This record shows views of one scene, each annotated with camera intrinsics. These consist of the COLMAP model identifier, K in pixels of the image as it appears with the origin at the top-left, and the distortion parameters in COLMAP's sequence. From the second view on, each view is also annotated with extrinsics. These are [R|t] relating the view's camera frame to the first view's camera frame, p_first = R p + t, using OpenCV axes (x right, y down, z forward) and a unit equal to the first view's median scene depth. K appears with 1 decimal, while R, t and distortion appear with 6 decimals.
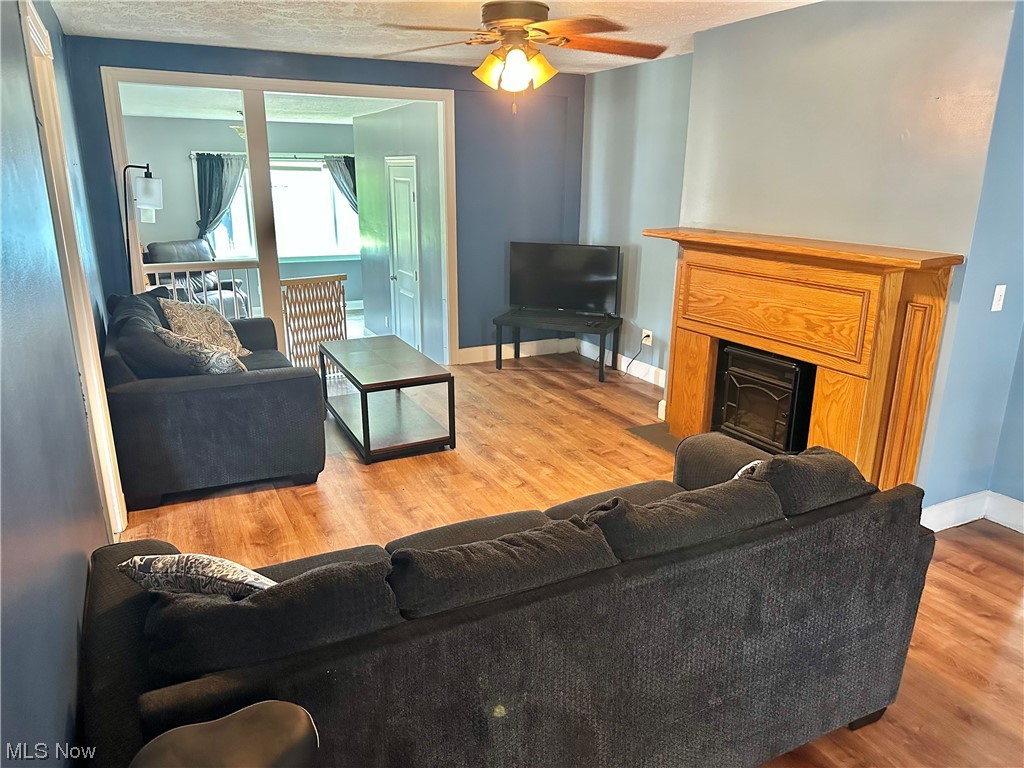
lens RADIAL K [[728.3, 0, 512.0], [0, 728.3, 384.0], [0, 0, 1]] dist [0.004430, -0.005116]
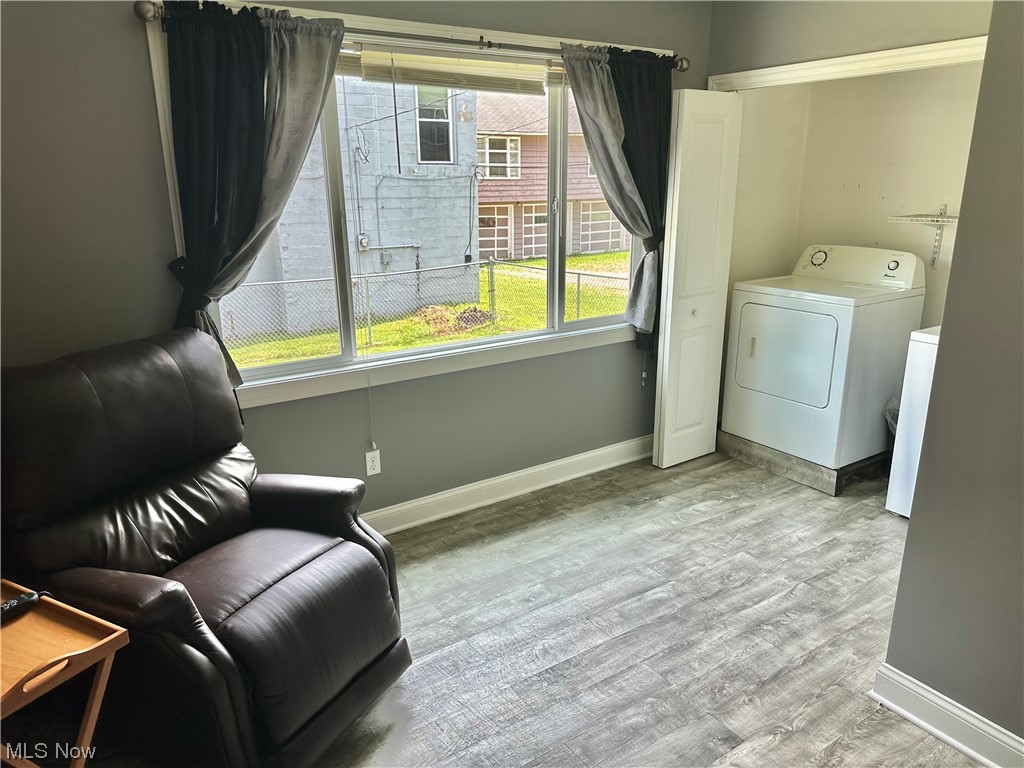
lens RADIAL K [[706.4, 0, 512.0], [0, 706.4, 384.0], [0, 0, 1]] dist [0.093868, -0.240031]
pose [[0.992253, -0.061992, 0.107657, -0.359266], [0.064232, 0.997782, -0.017459, -0.176771], [-0.106336, 0.024238, 0.994035, 0.772249]]
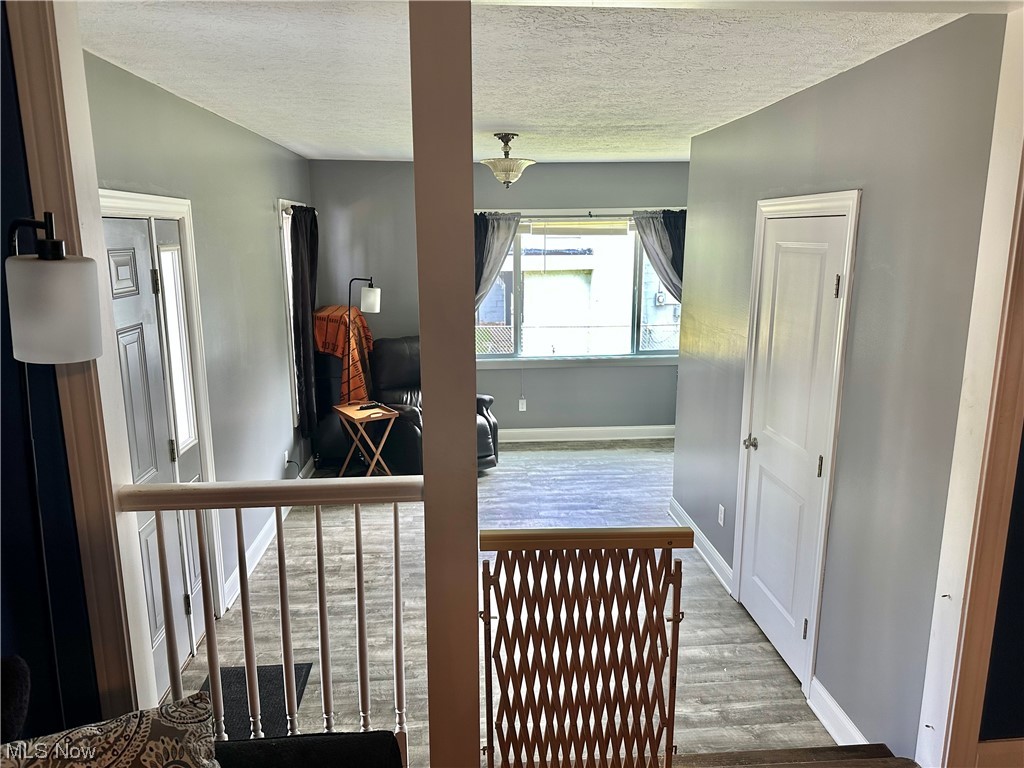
lens RADIAL K [[728.3, 0, 512.0], [0, 728.3, 384.0], [0, 0, 1]] dist [0.004430, -0.005116]
pose [[0.922094, 0.049338, -0.383807, -0.110850], [-0.088490, 0.992442, -0.085019, -0.104780], [0.376711, 0.112358, 0.919491, 0.418498]]
